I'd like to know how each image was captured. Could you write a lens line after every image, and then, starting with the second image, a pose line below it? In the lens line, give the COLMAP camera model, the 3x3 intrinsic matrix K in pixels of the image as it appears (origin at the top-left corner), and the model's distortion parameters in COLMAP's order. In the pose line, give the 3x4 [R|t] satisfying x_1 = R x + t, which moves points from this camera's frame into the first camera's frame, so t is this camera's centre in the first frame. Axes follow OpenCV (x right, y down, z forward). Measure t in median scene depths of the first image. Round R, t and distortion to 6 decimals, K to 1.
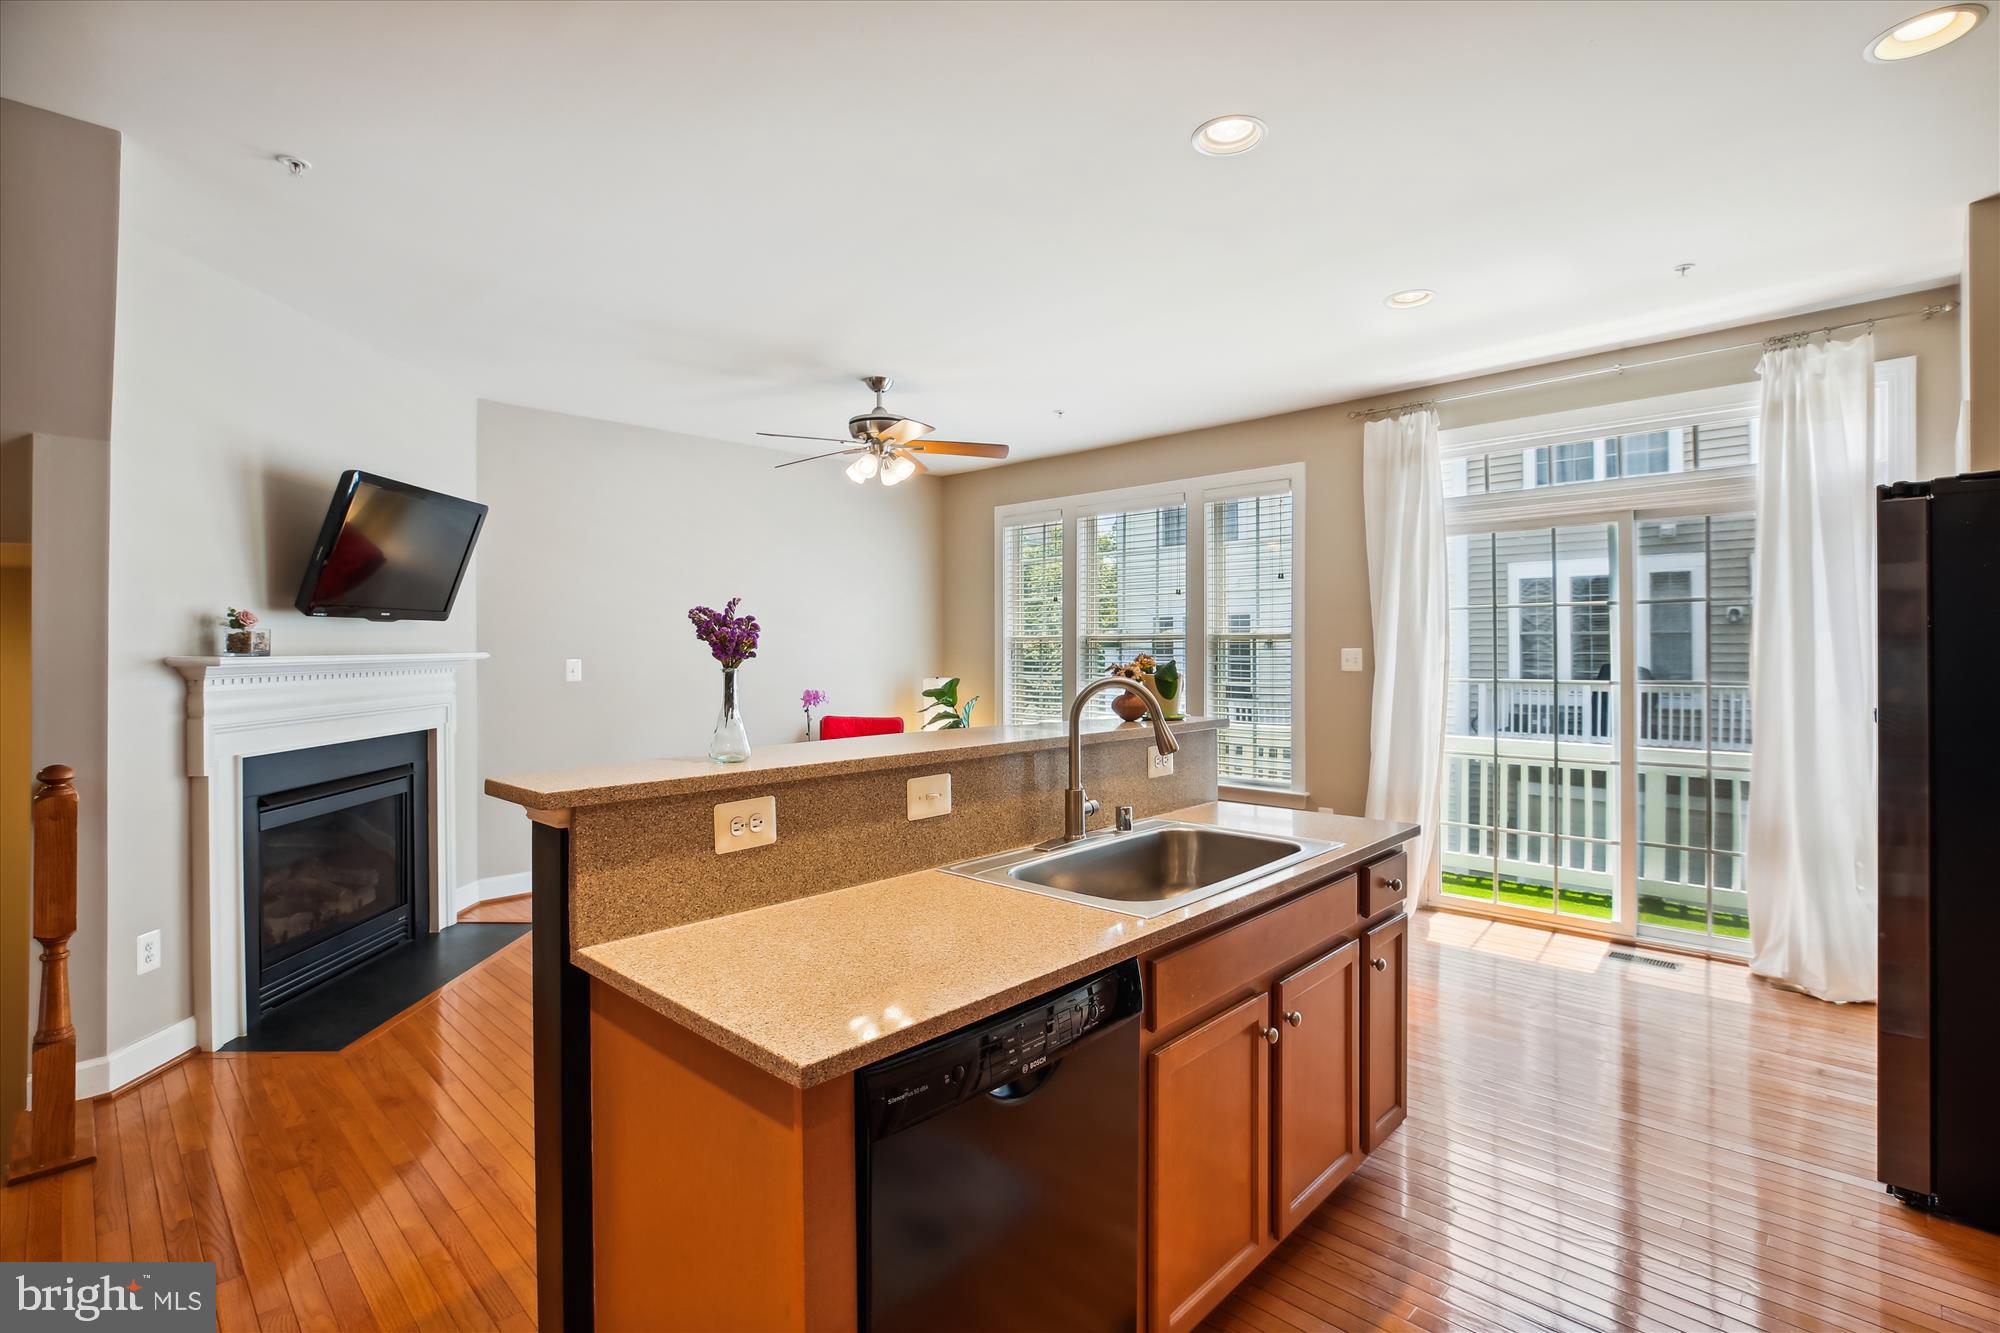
lens RADIAL K [[932.5, 0, 1003.8], [0, 932.5, 636.2], [0, 0, 1]] dist [0.014151, -0.001228]
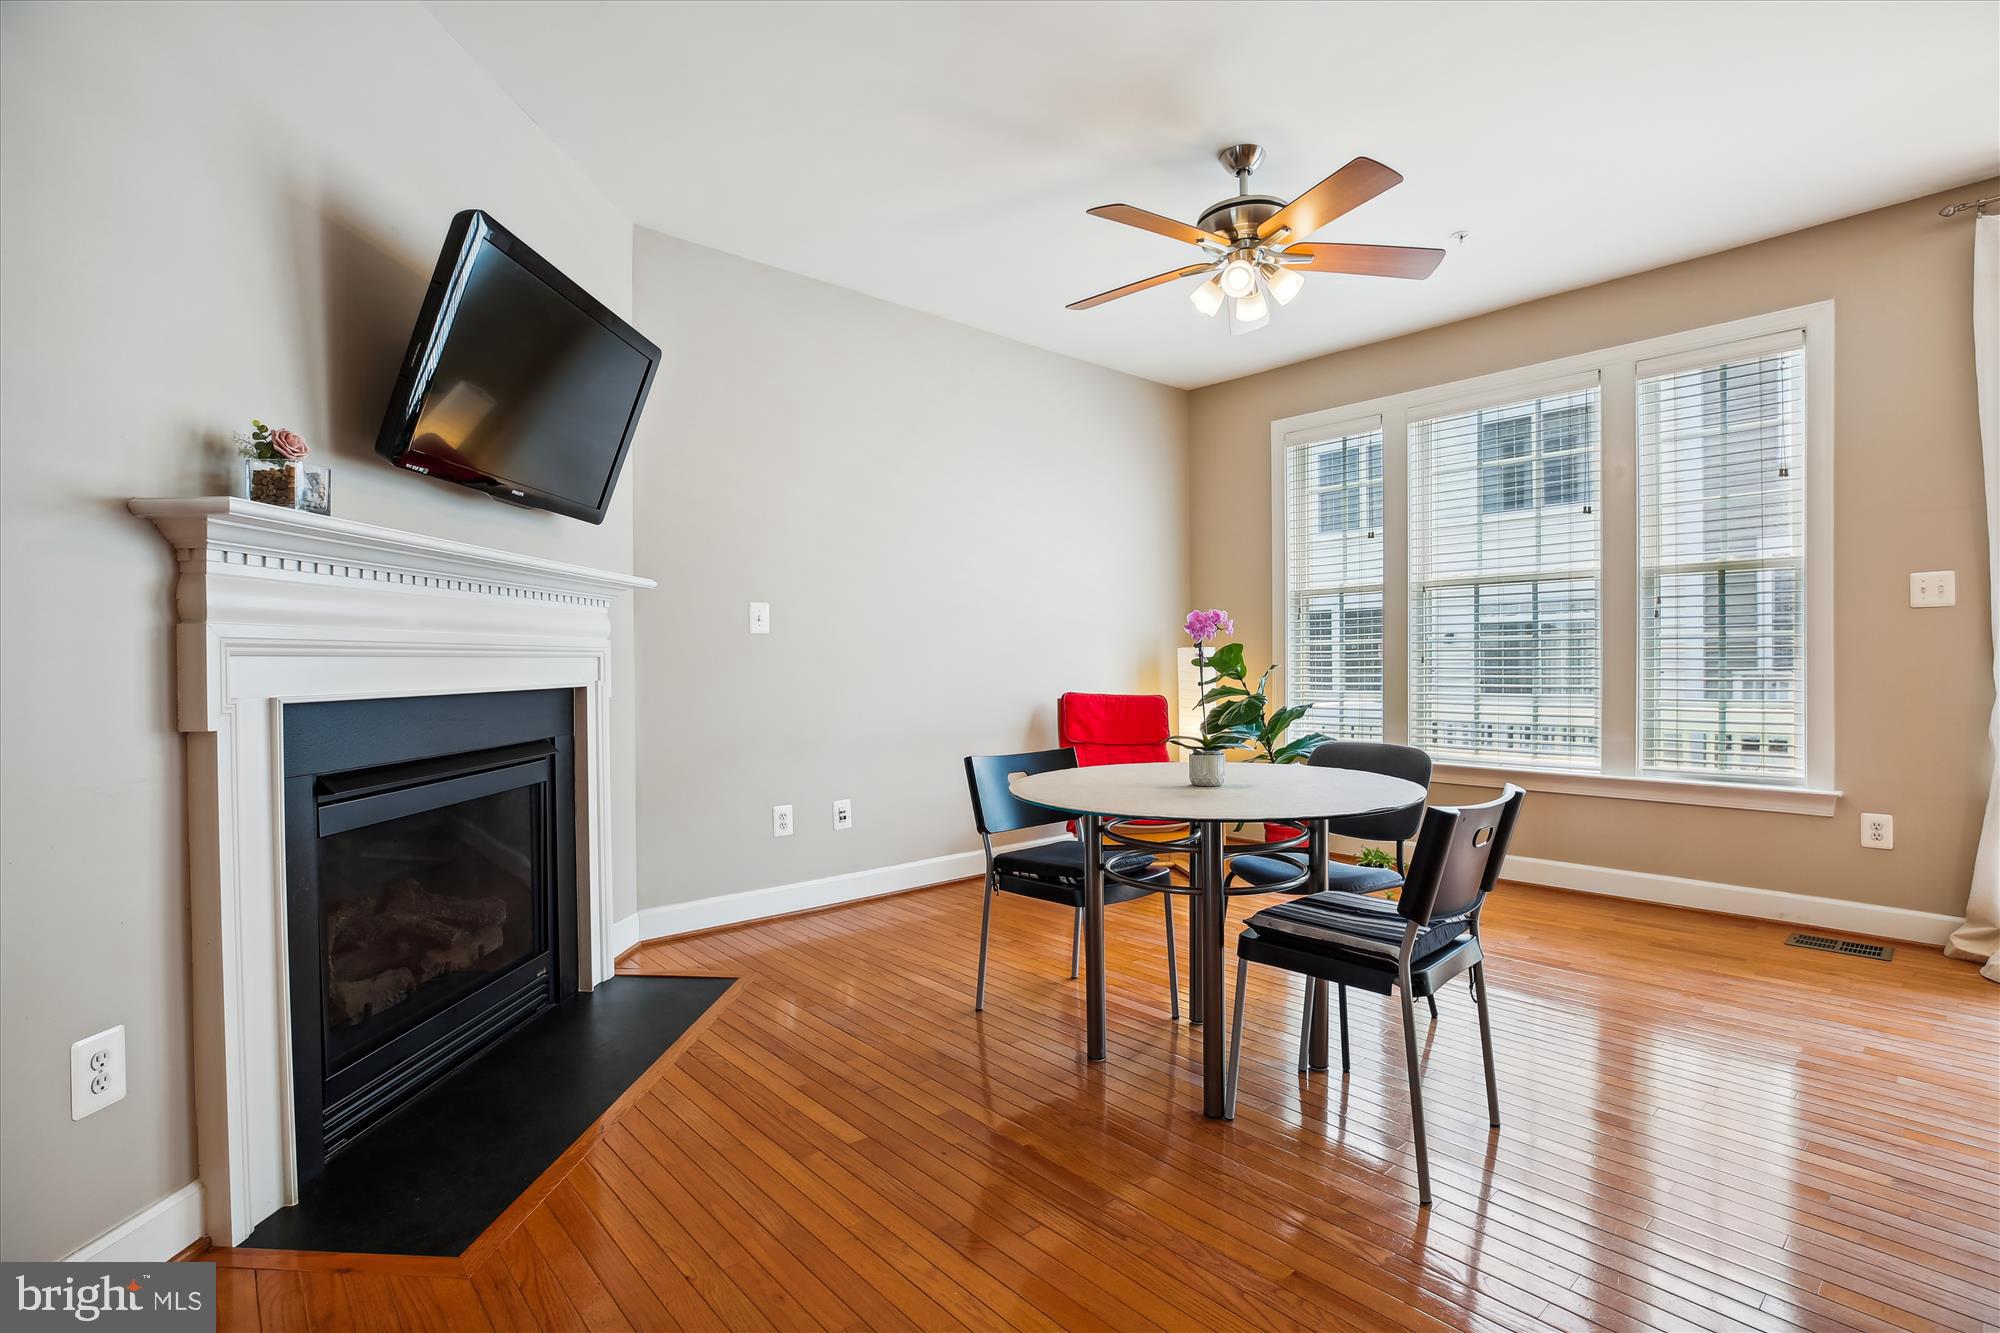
lens RADIAL K [[937.4, 0, 1043.5], [0, 937.4, 653.3], [0, 0, 1]] dist [-0.004001, 0.000535]
pose [[0.999015, -0.003760, -0.044220, -0.320424], [0.003870, 0.999990, 0.002398, 0.094405], [0.044211, -0.002567, 0.999019, 0.444793]]
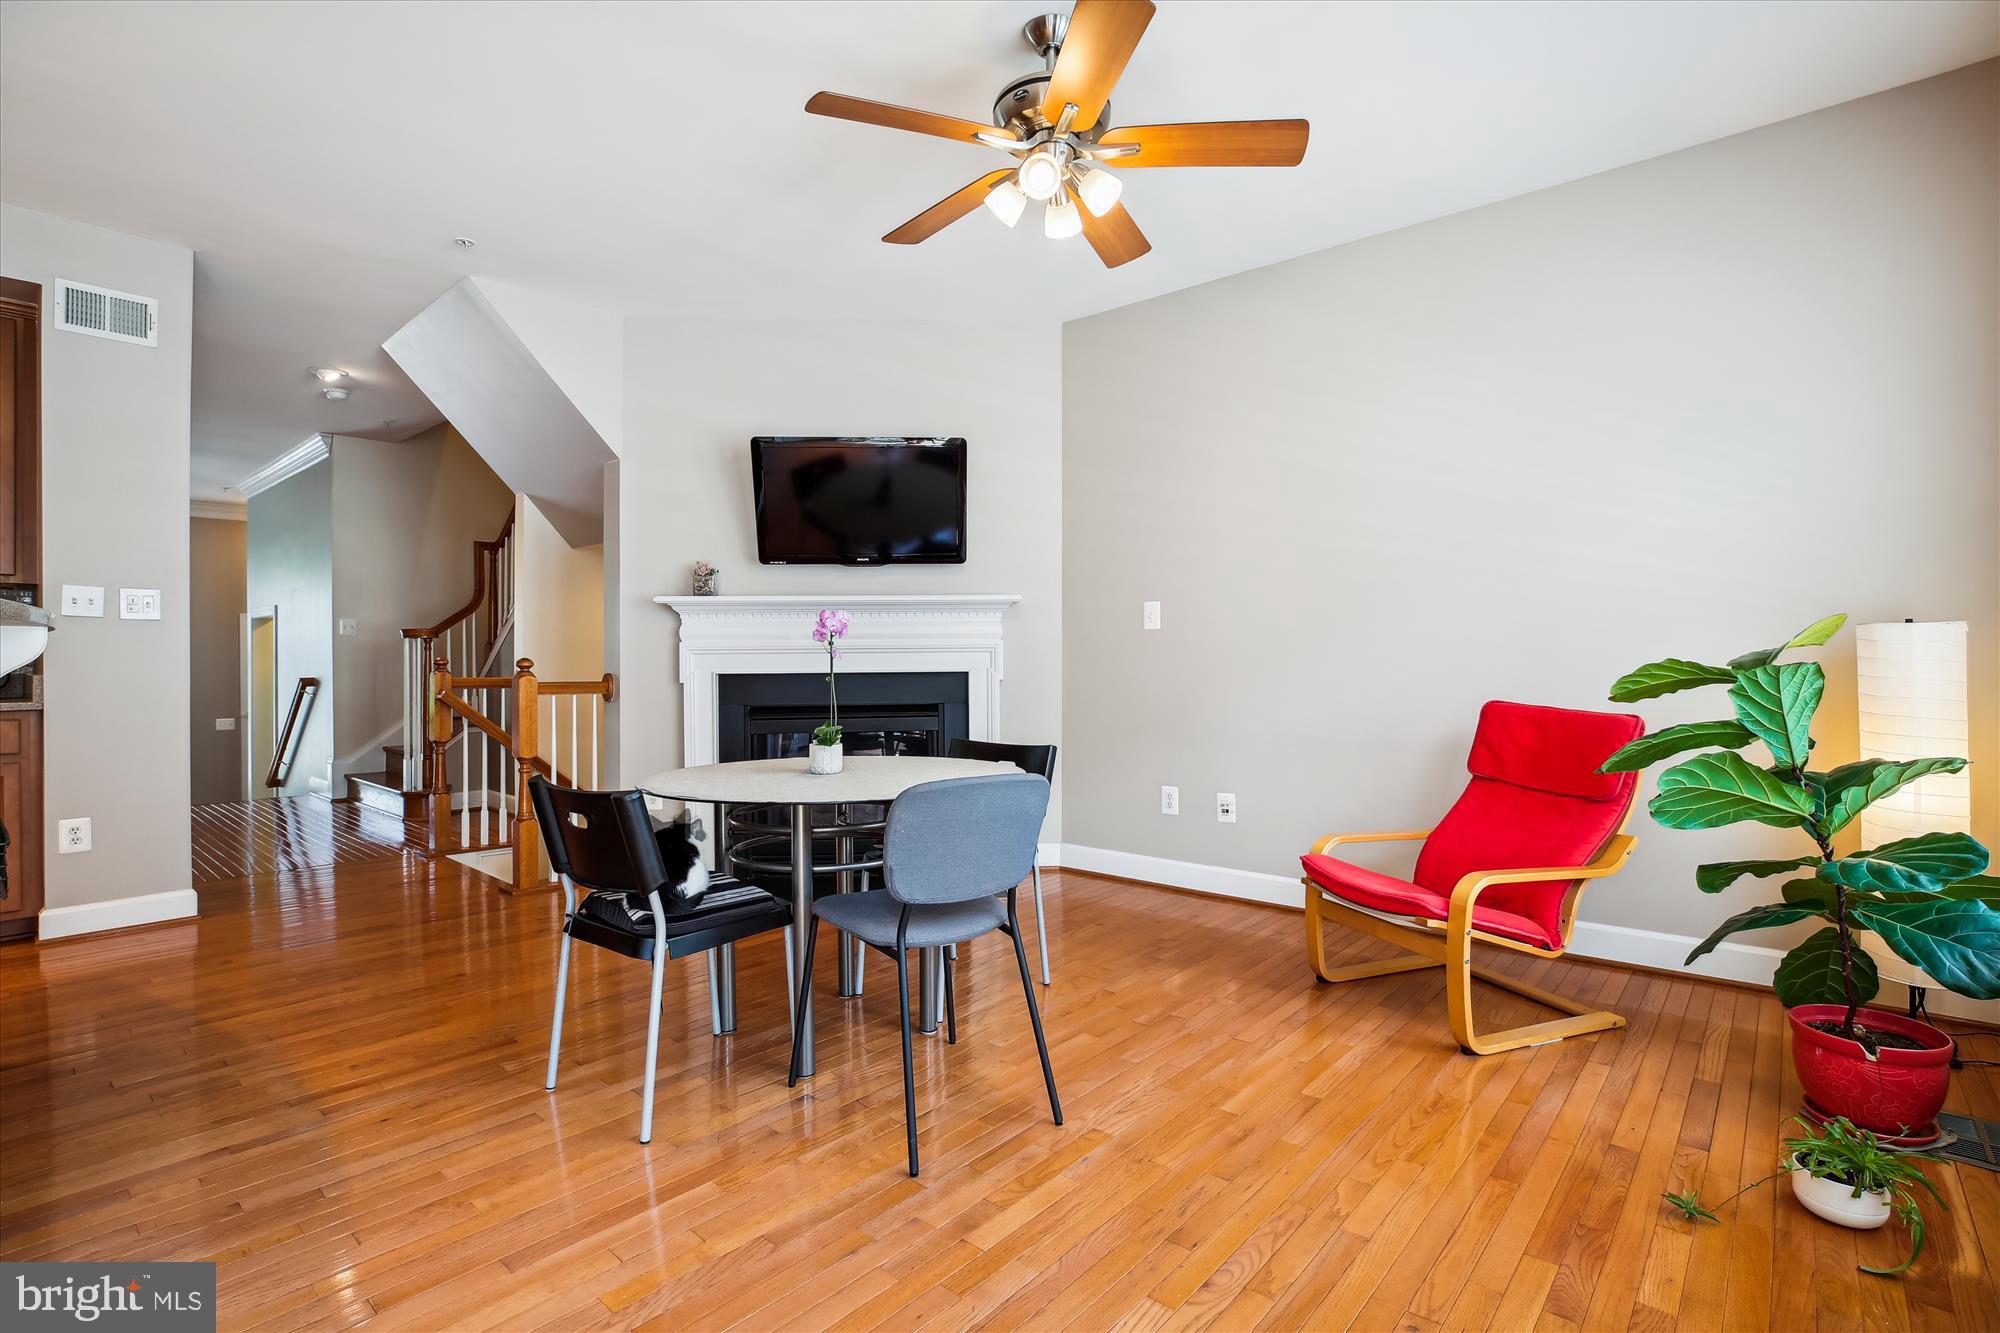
lens RADIAL K [[934.9, 0, 1004.7], [0, 934.9, 664.5], [0, 0, 1]] dist [-0.046885, 0.013853]
pose [[0.065028, 0.007755, -0.997853, 0.498743], [0.017137, 0.999814, 0.008887, 0.104395], [0.997736, -0.017678, 0.064883, 1.244775]]
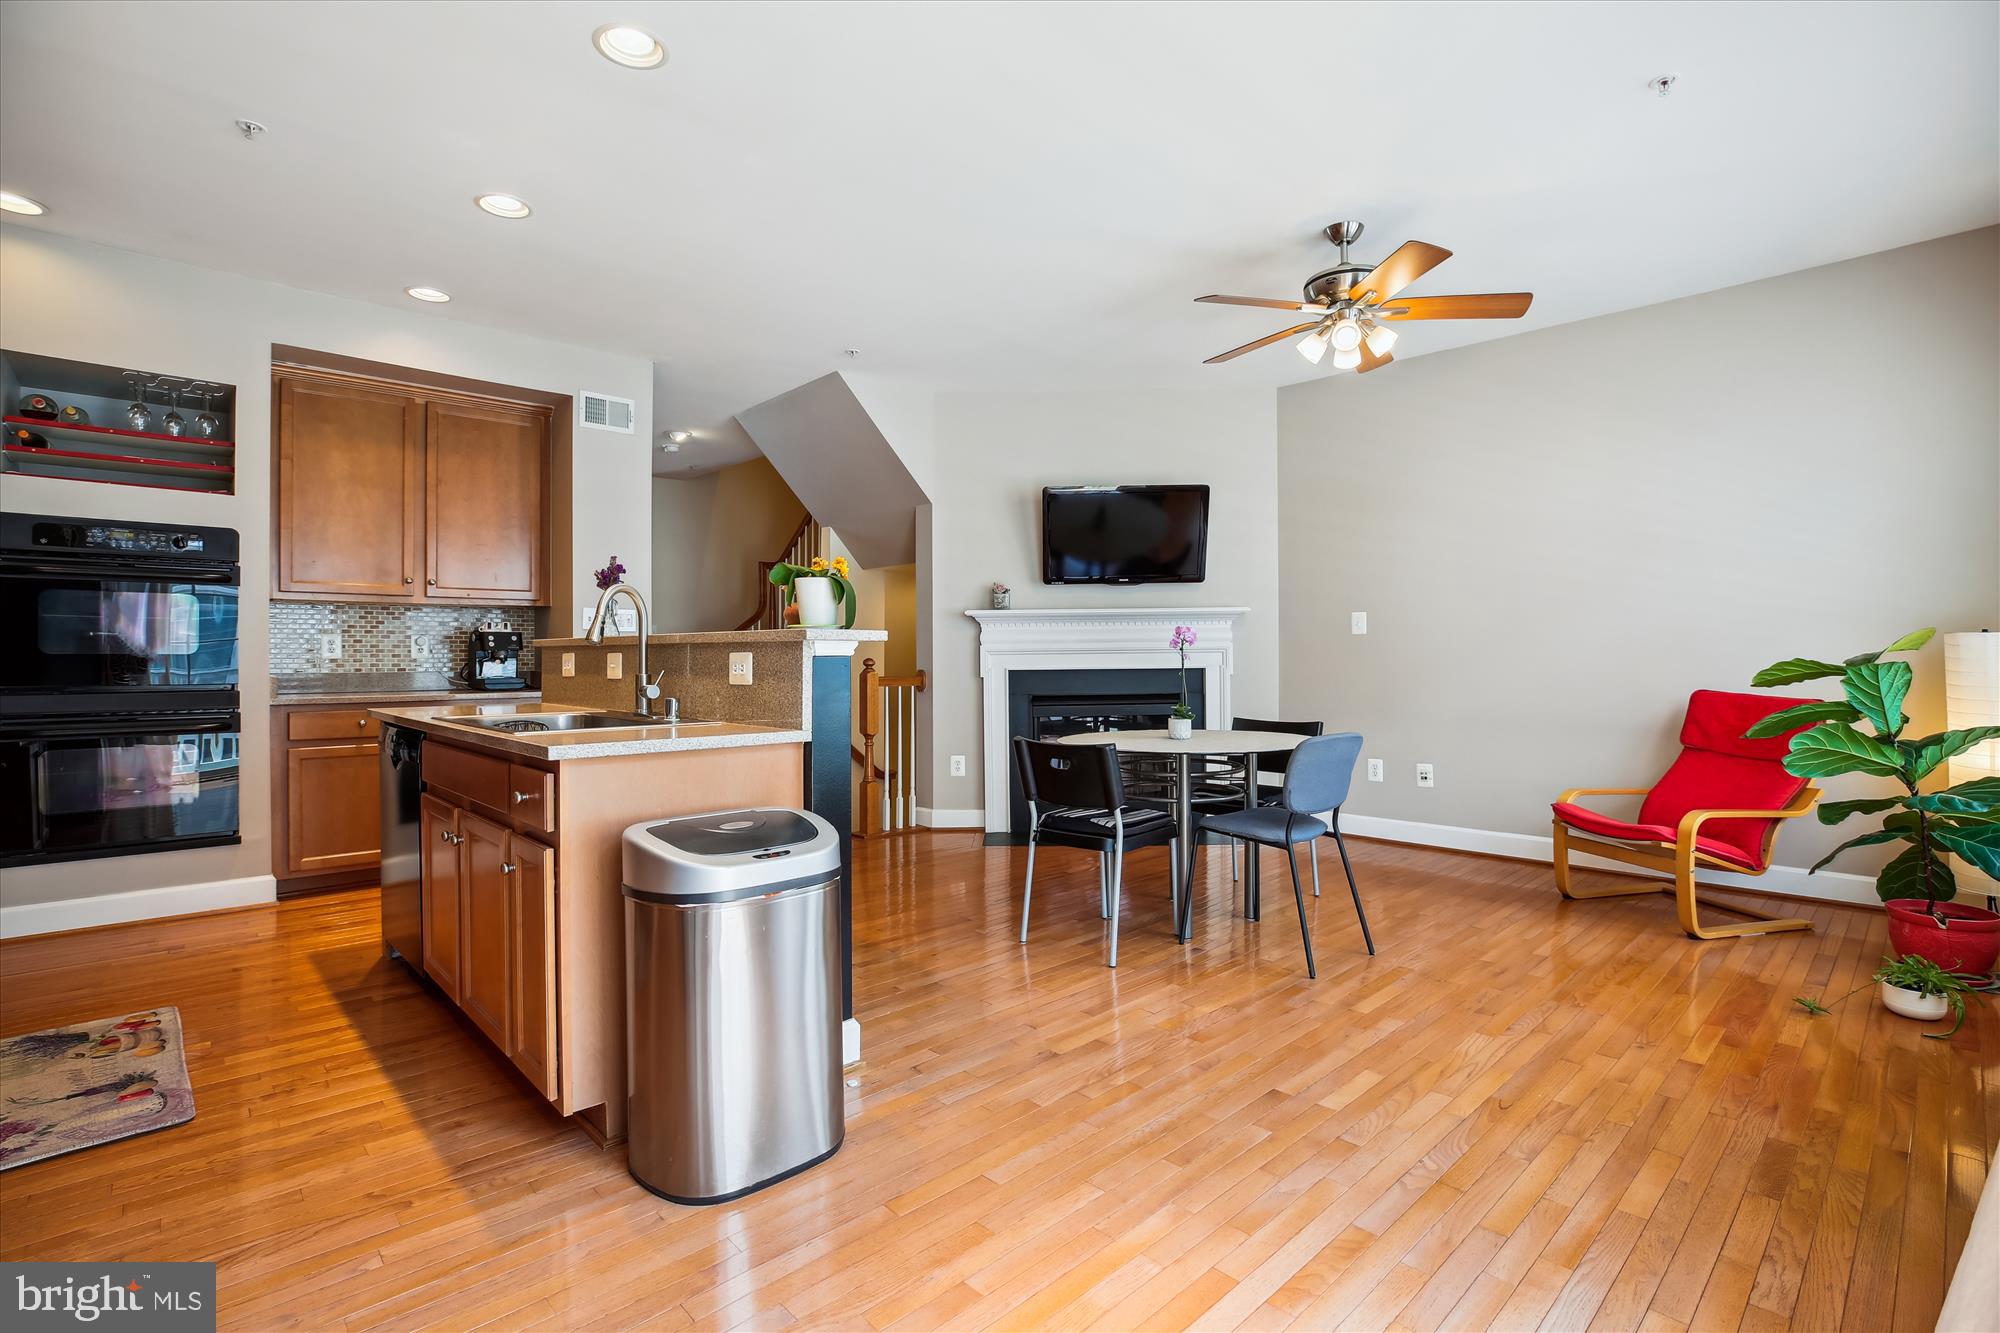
lens RADIAL K [[929.2, 0, 1000.3], [0, 929.2, 656.9], [0, 0, 1]] dist [-0.046324, 0.013121]
pose [[-0.034869, 0.005141, -0.999379, 0.824221], [0.020528, 0.999779, 0.004427, 0.091246], [0.999181, -0.020361, -0.034967, 0.983450]]
